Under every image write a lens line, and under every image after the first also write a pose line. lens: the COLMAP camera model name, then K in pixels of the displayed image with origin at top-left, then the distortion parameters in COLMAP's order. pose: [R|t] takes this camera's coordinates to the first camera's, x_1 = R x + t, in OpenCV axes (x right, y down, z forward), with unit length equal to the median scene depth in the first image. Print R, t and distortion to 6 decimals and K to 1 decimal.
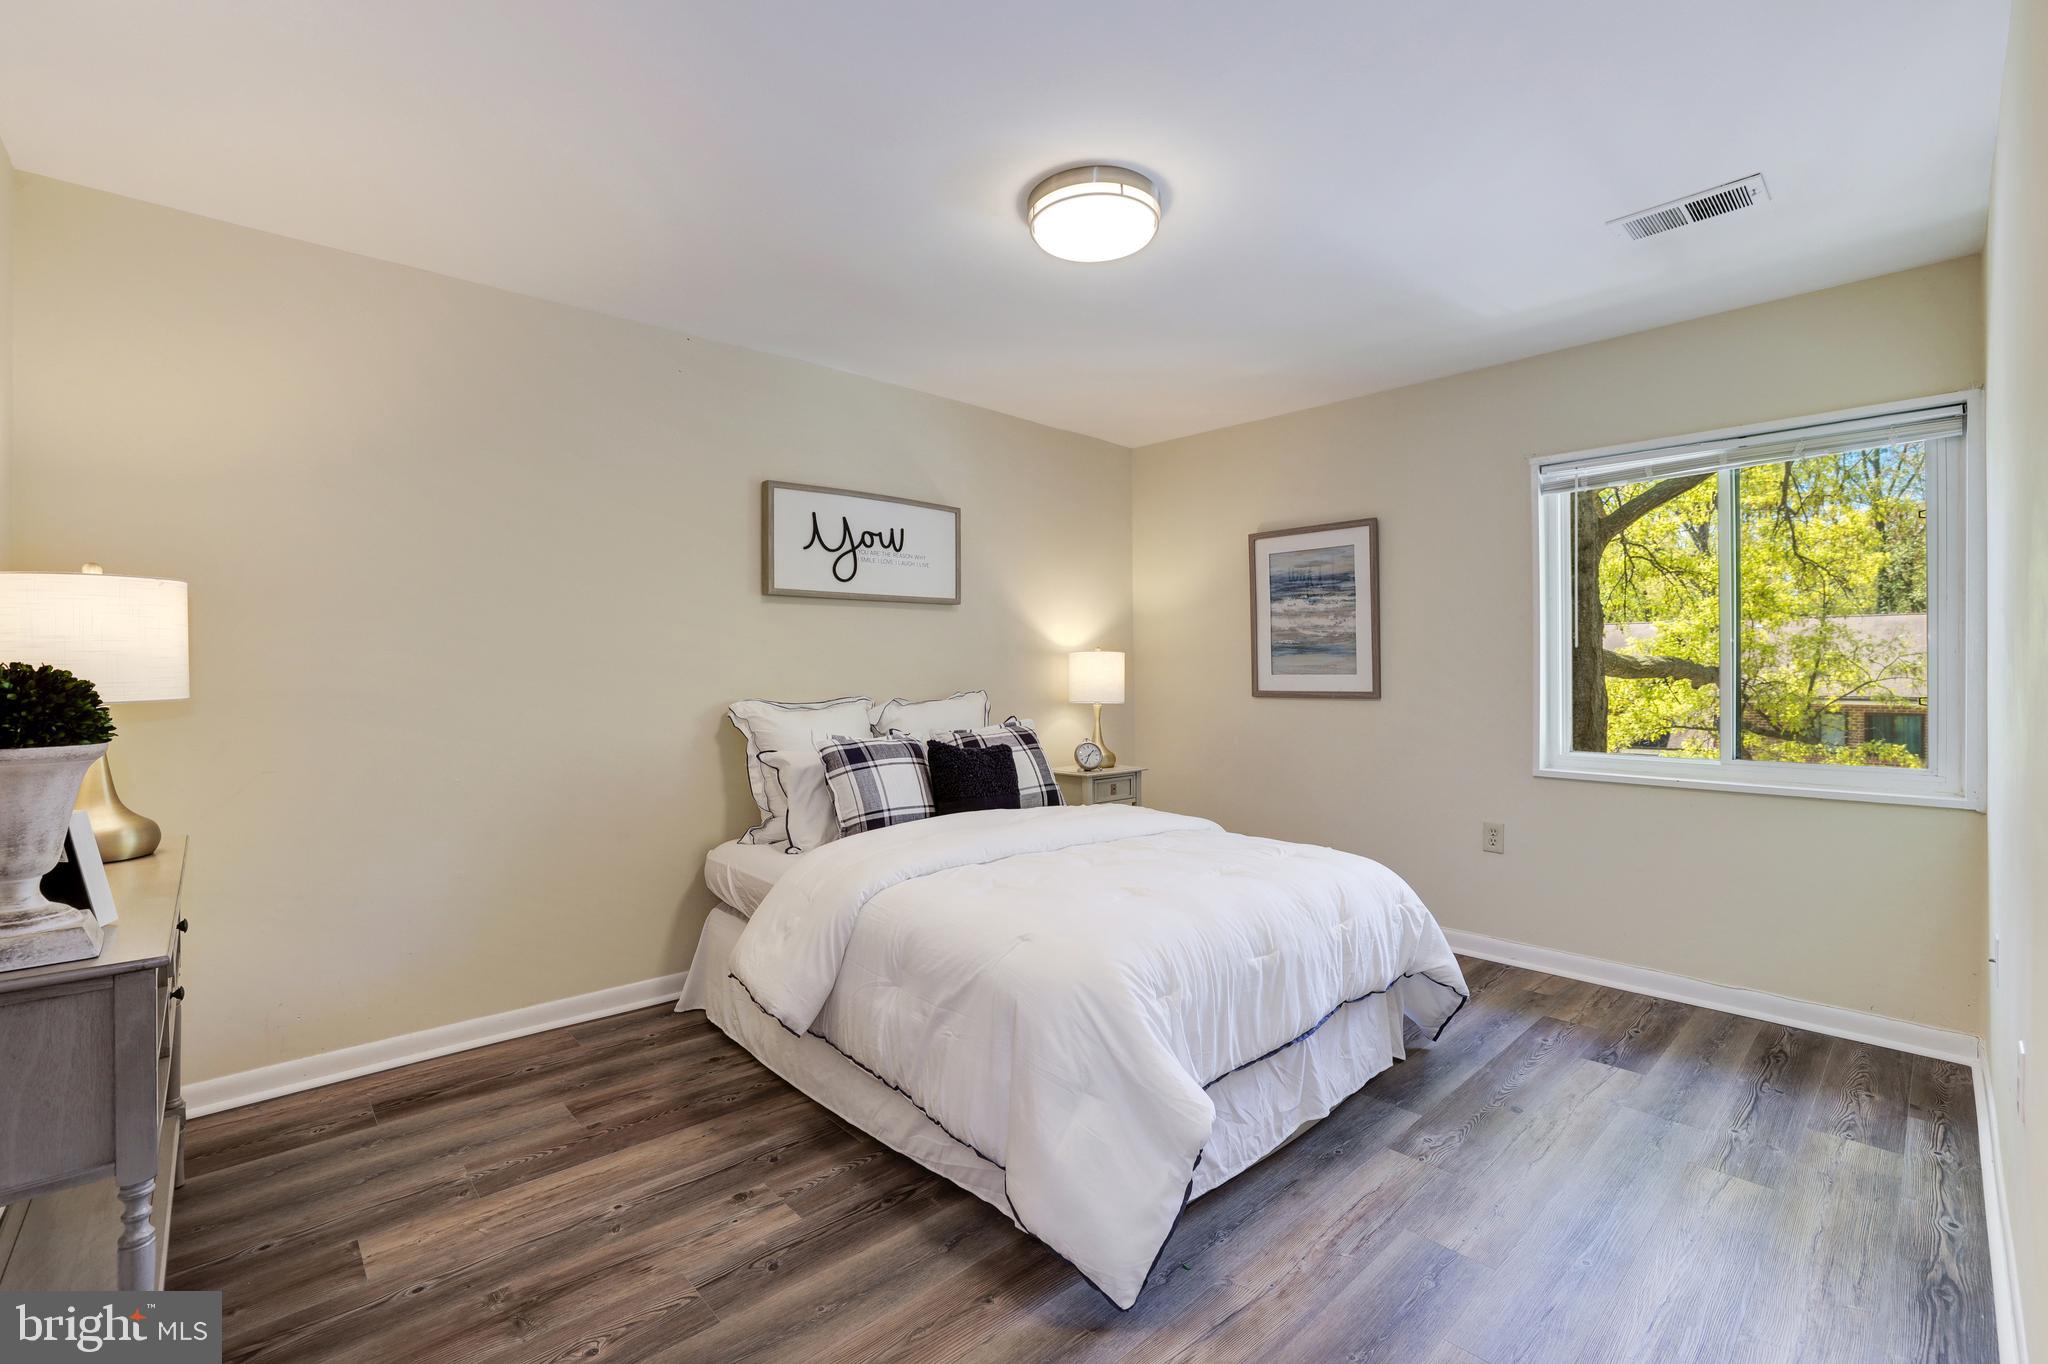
lens RADIAL K [[873.2, 0, 1036.0], [0, 873.2, 668.2], [0, 0, 1]] dist [-0.001575, 0.000861]
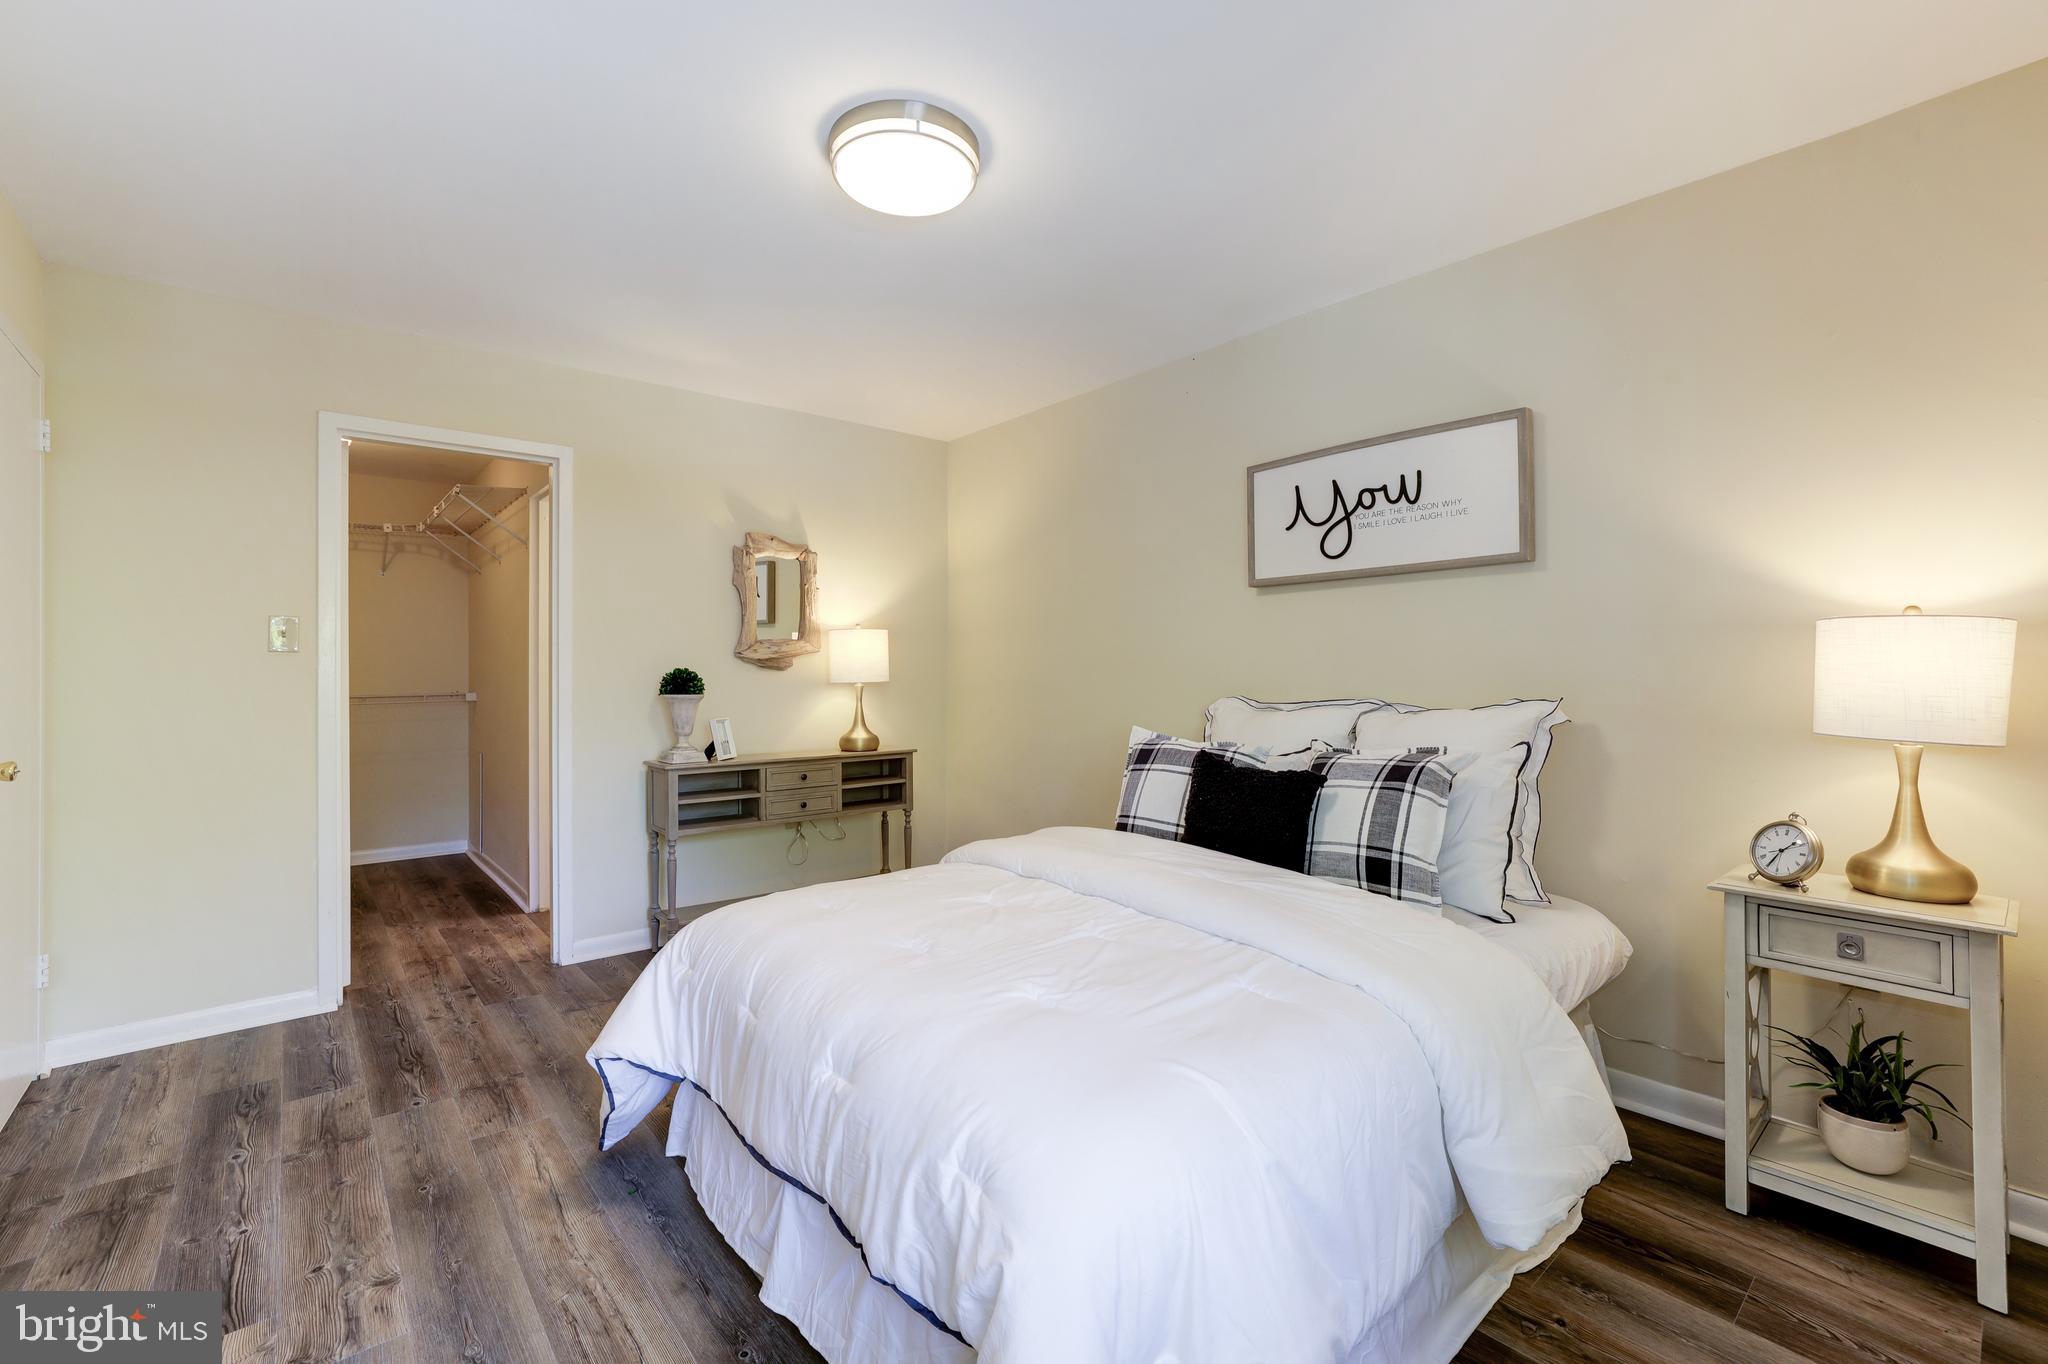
lens RADIAL K [[873.2, 0, 1030.5], [0, 873.2, 679.9], [0, 0, 1]] dist [-0.001575, 0.000861]
pose [[-0.037289, 0.015126, -0.999190, 0.624898], [-0.004650, 0.999872, 0.015310, 0.003291], [0.999294, 0.005217, -0.037213, 0.763911]]
